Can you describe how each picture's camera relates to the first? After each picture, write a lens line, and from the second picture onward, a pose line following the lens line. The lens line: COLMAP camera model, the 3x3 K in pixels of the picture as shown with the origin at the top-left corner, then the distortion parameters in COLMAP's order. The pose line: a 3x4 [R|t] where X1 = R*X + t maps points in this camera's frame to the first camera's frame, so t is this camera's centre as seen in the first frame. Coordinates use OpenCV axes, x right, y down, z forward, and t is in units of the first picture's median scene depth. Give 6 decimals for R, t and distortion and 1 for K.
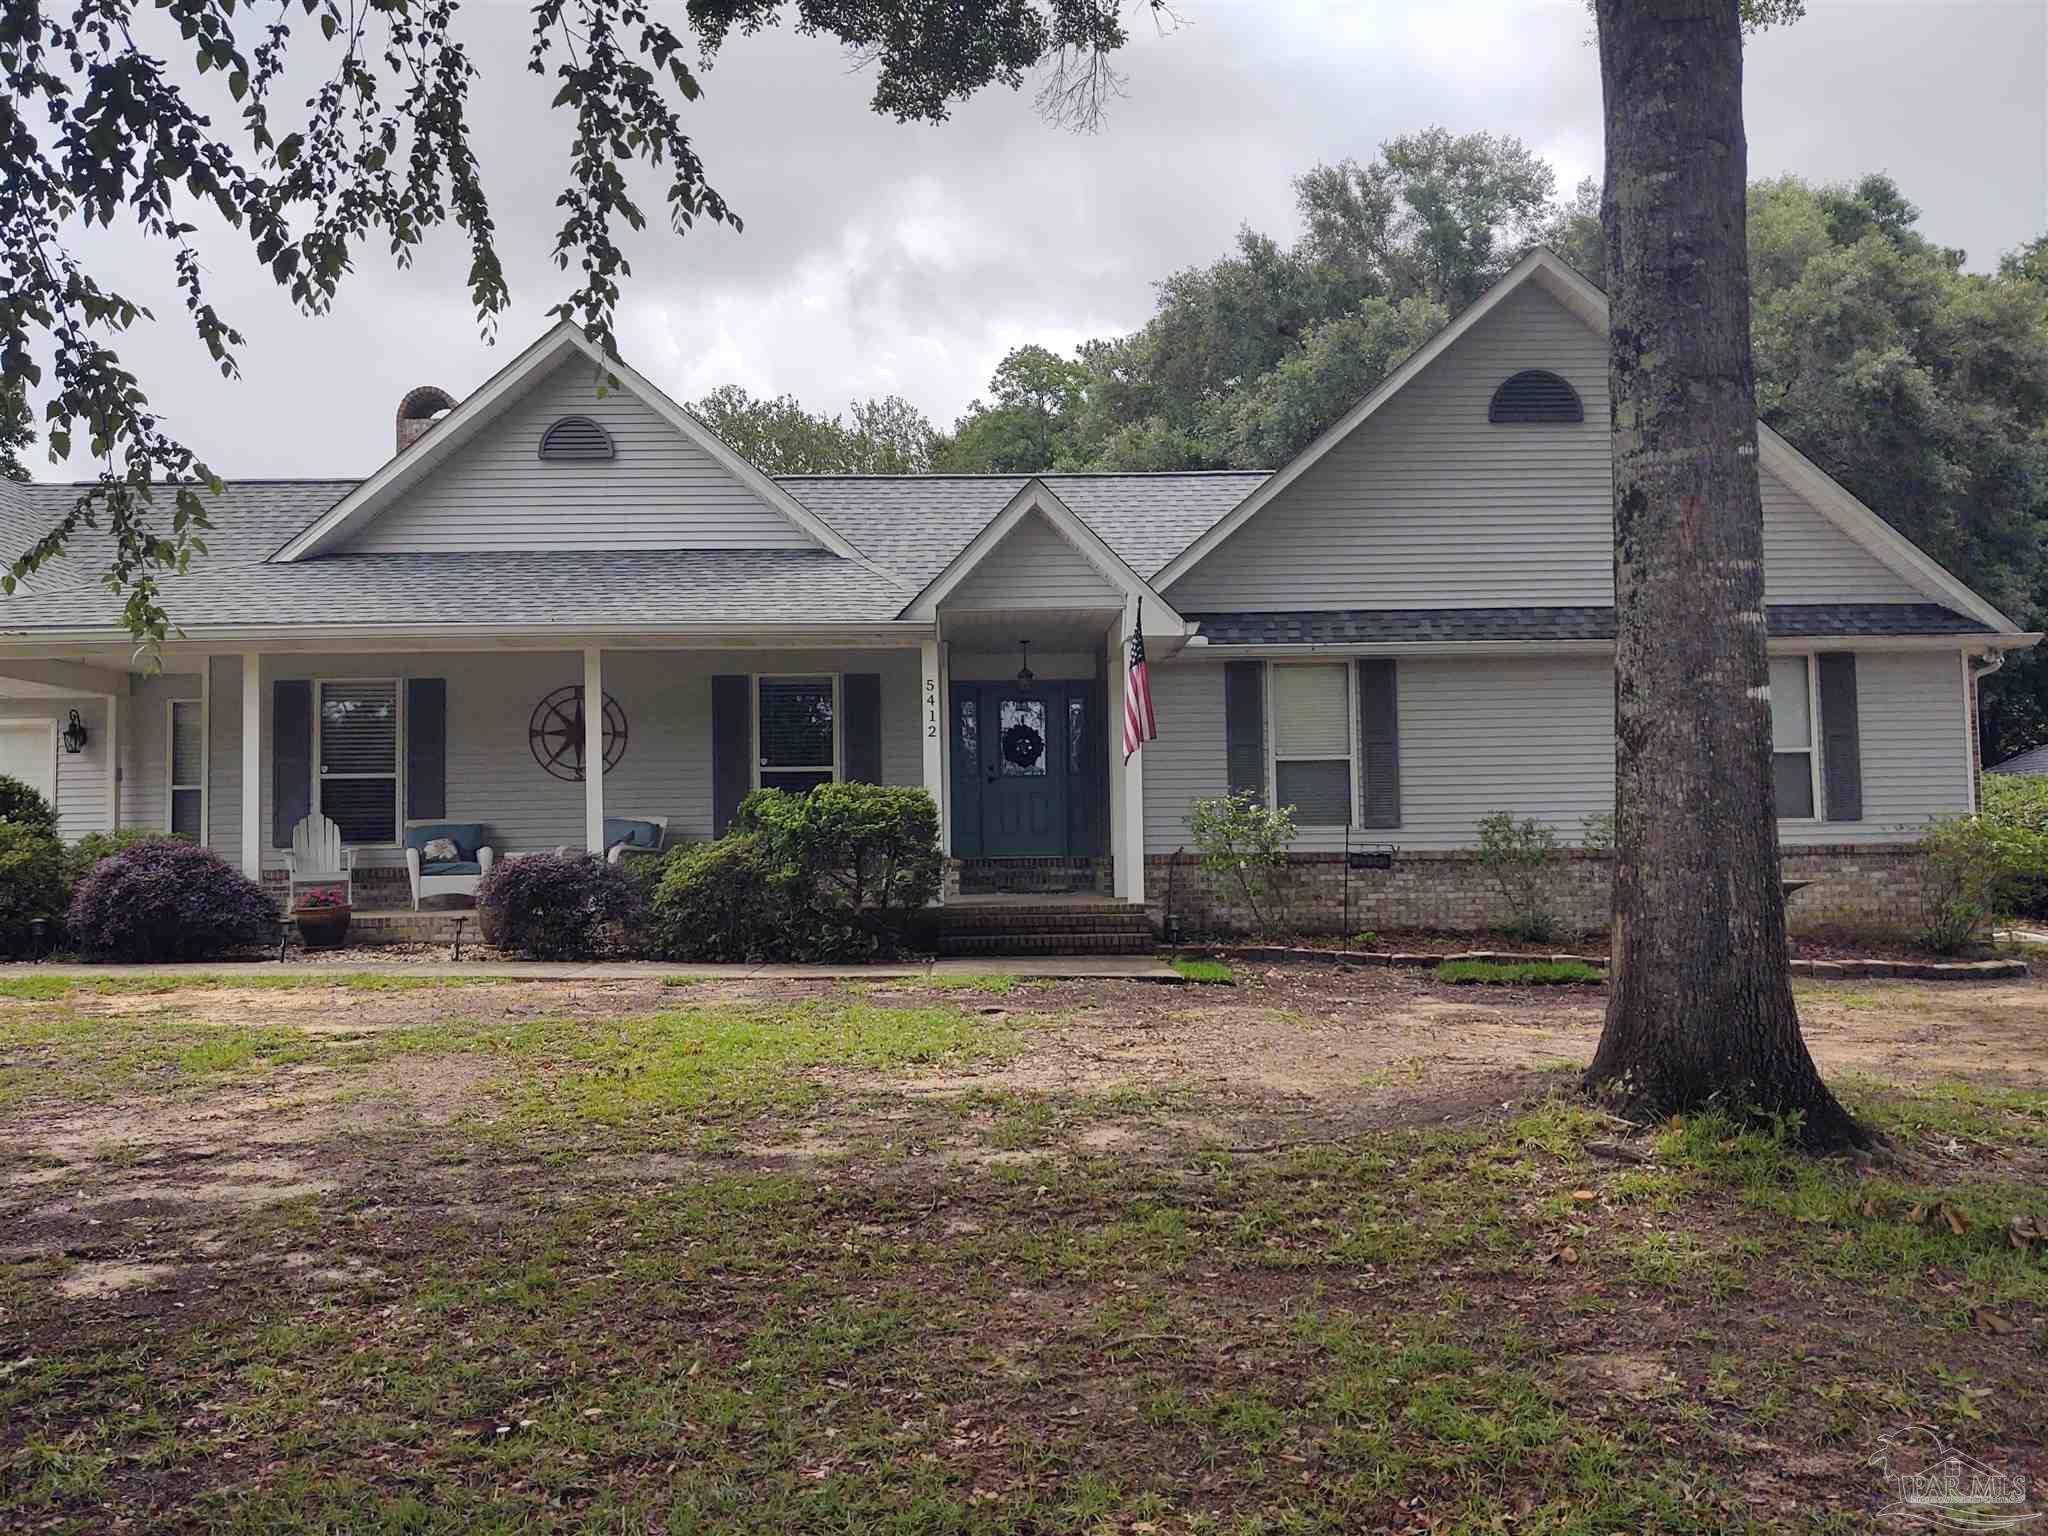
lens RADIAL K [[1563.8, 0, 1016.4], [0, 1563.8, 762.0], [0, 0, 1]] dist [0.033909, -0.062499]
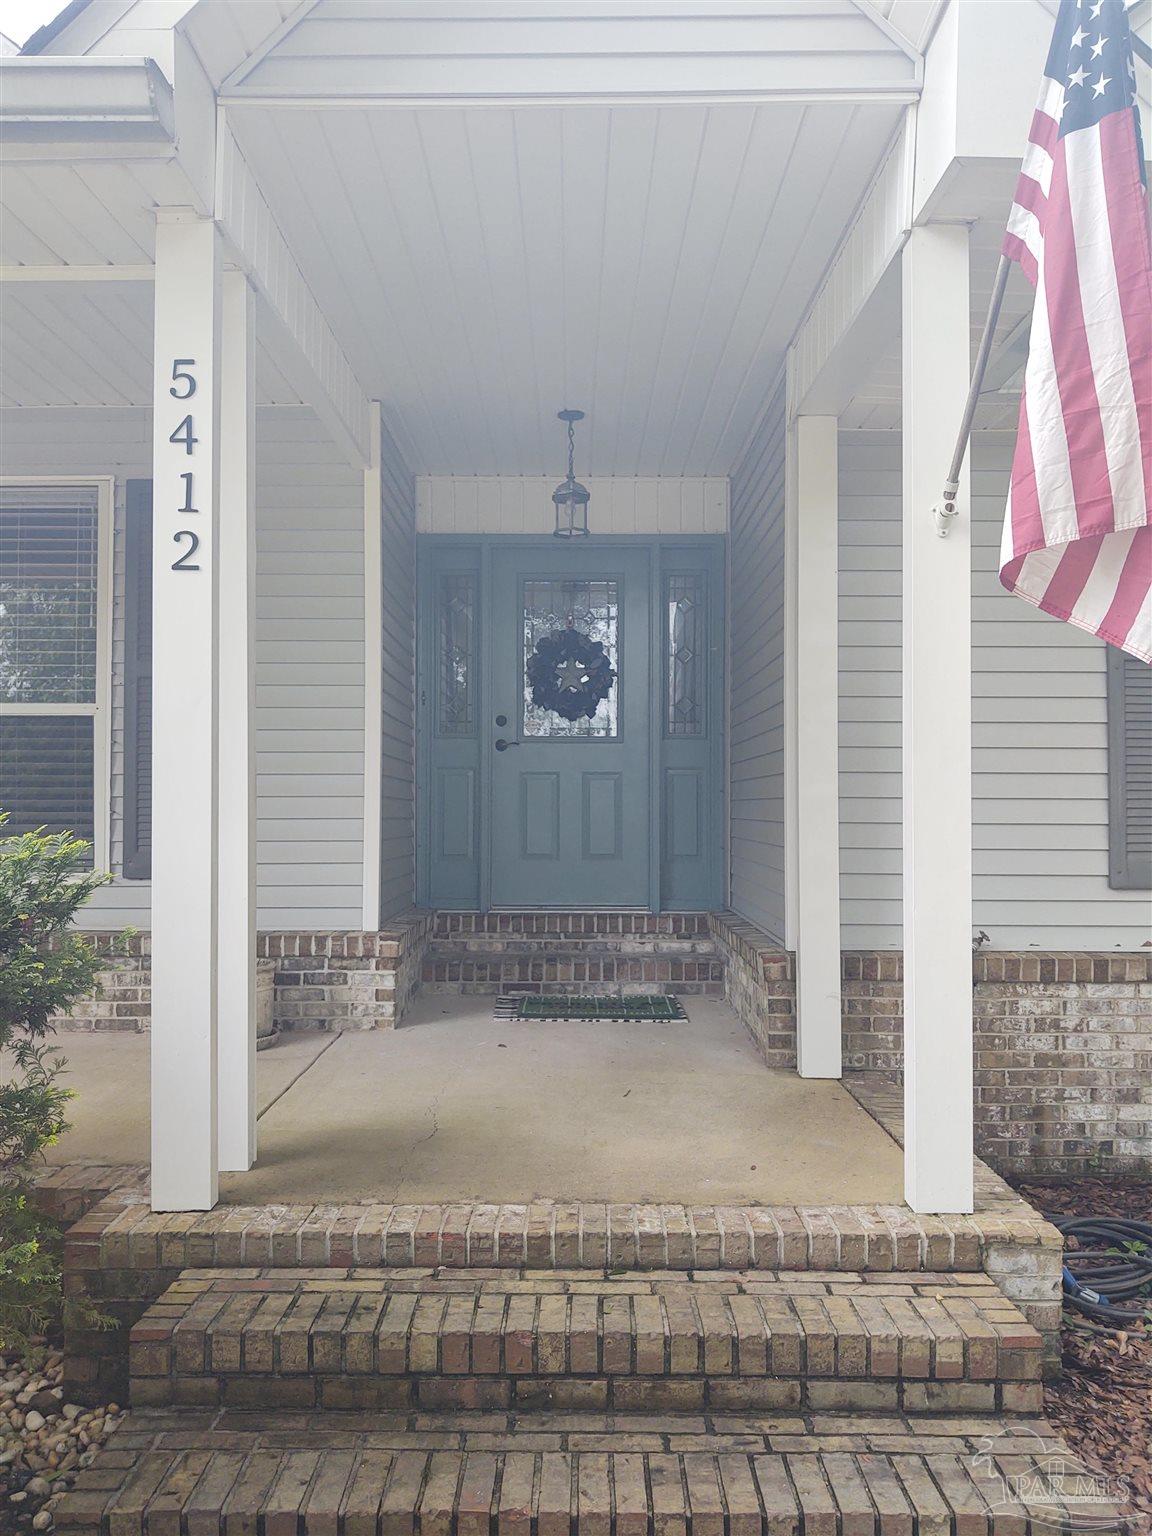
lens RADIAL K [[1172.9, 0, 575.6], [0, 1172.9, 768.8], [0, 0, 1]] dist [0.033909, -0.062499]
pose [[0.999567, 0.016689, -0.024234, 0.014987], [-0.016104, 0.999579, 0.024141, 0.009583], [0.024627, -0.023740, 0.999415, 0.644666]]
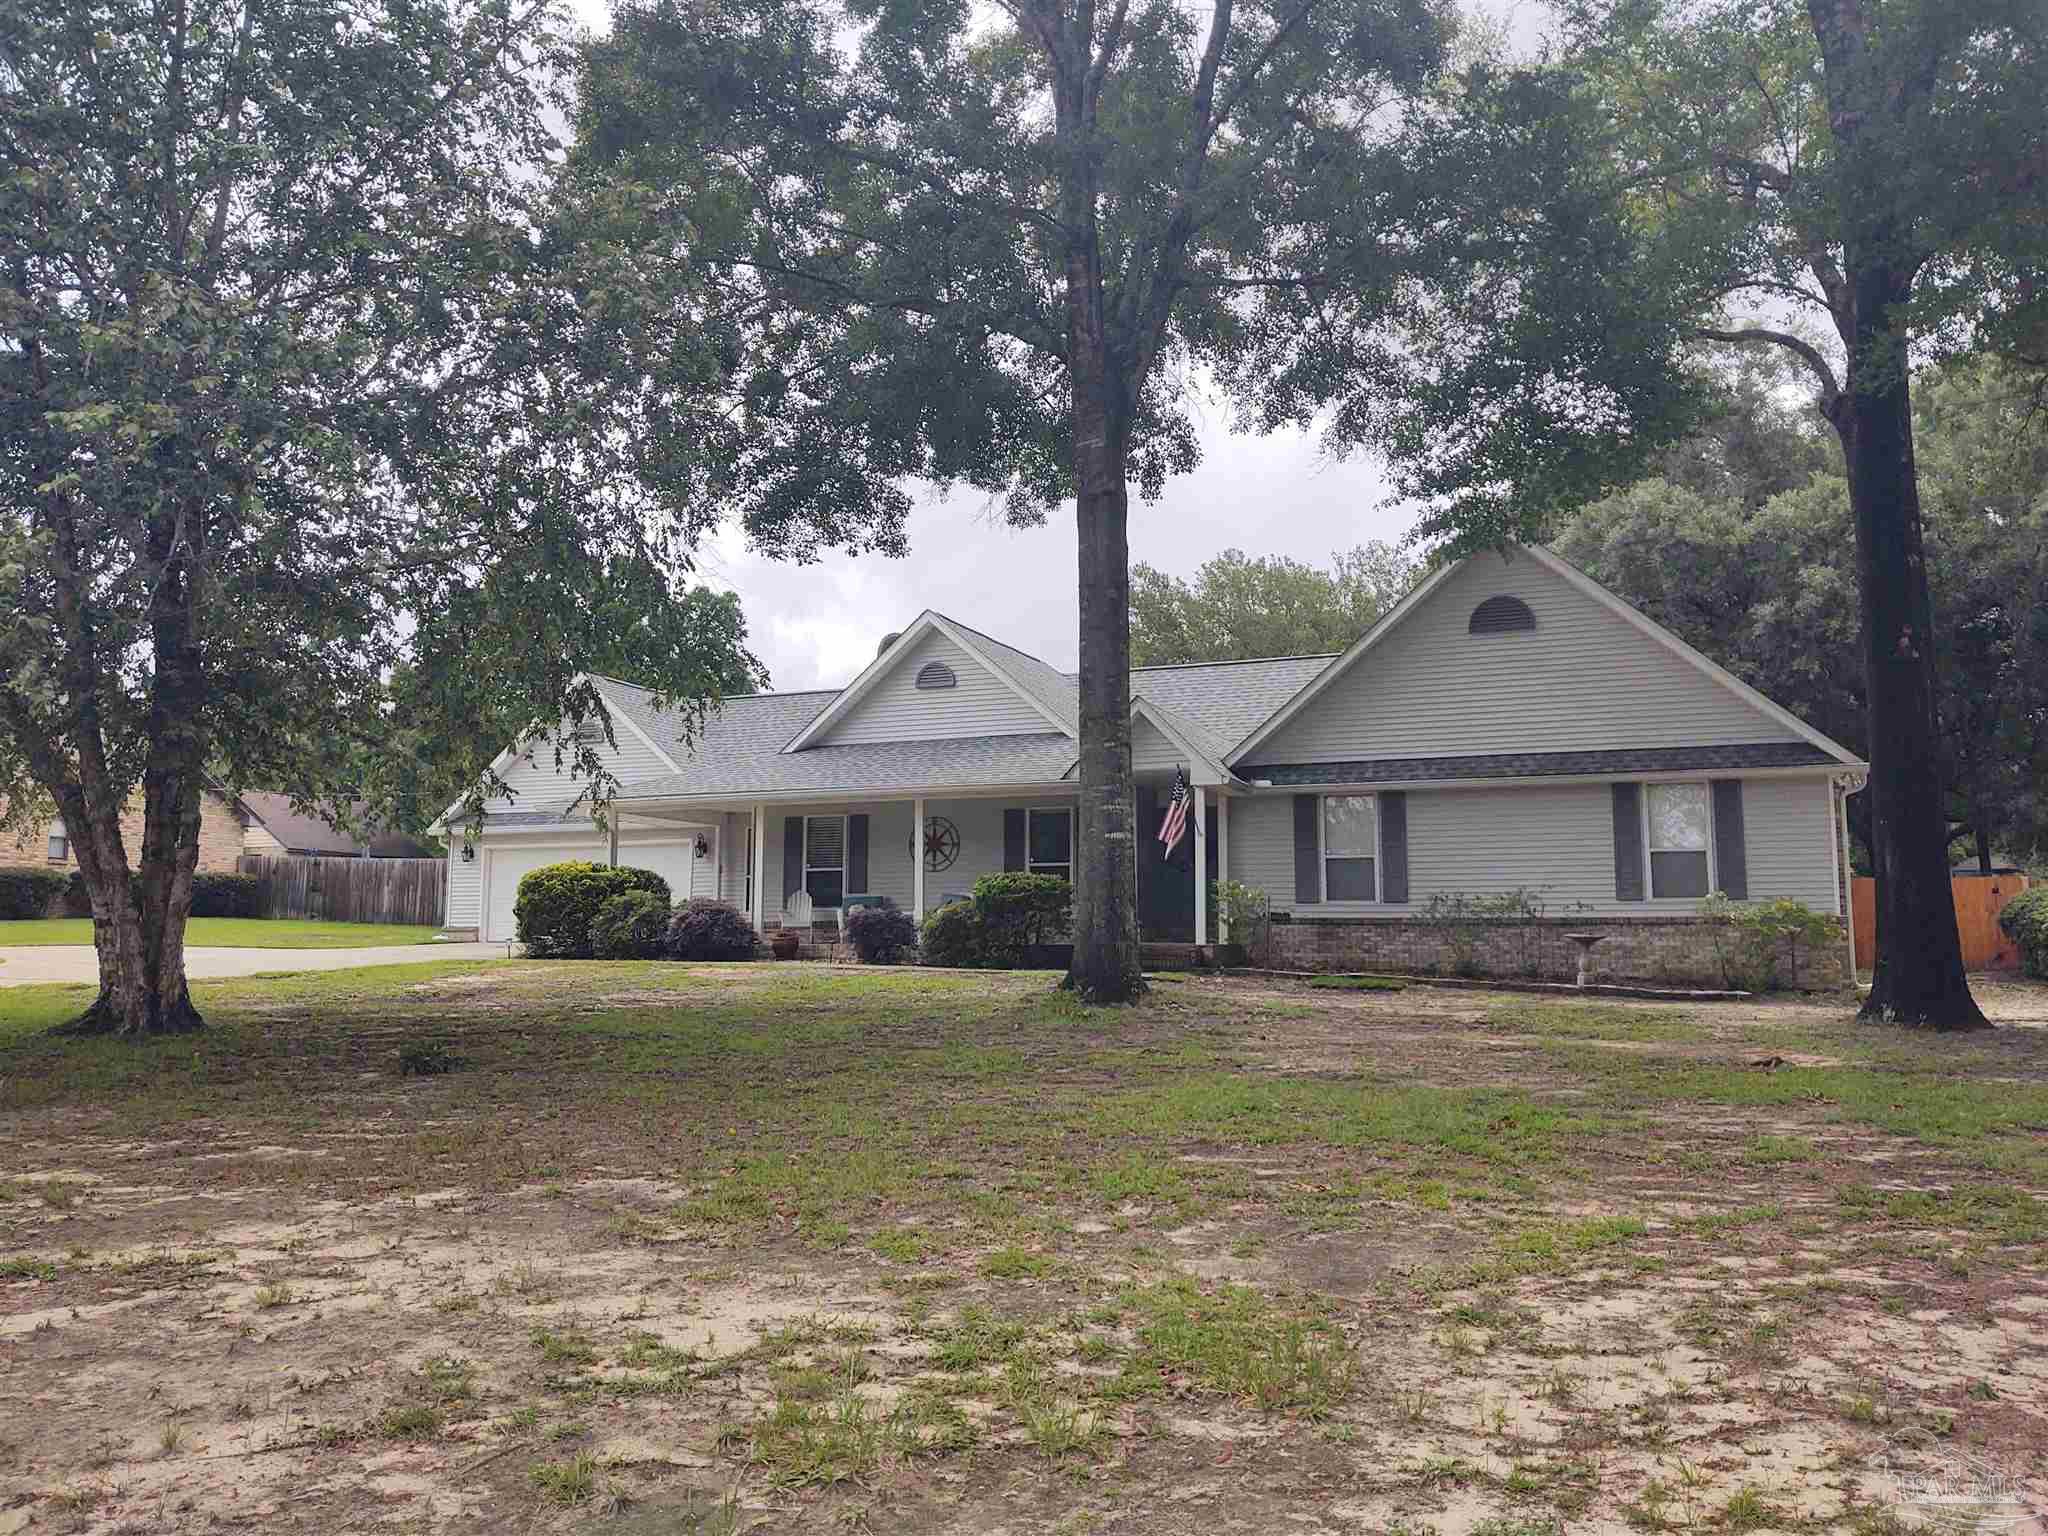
lens RADIAL K [[1563.8, 0, 1025.9], [0, 1563.8, 764.9], [0, 0, 1]] dist [0.033909, -0.062499]
pose [[0.910553, -0.029727, -0.412322, 0.535871], [0.006949, 0.998371, -0.056635, -0.007734], [0.413334, 0.048704, 0.909276, -0.540958]]
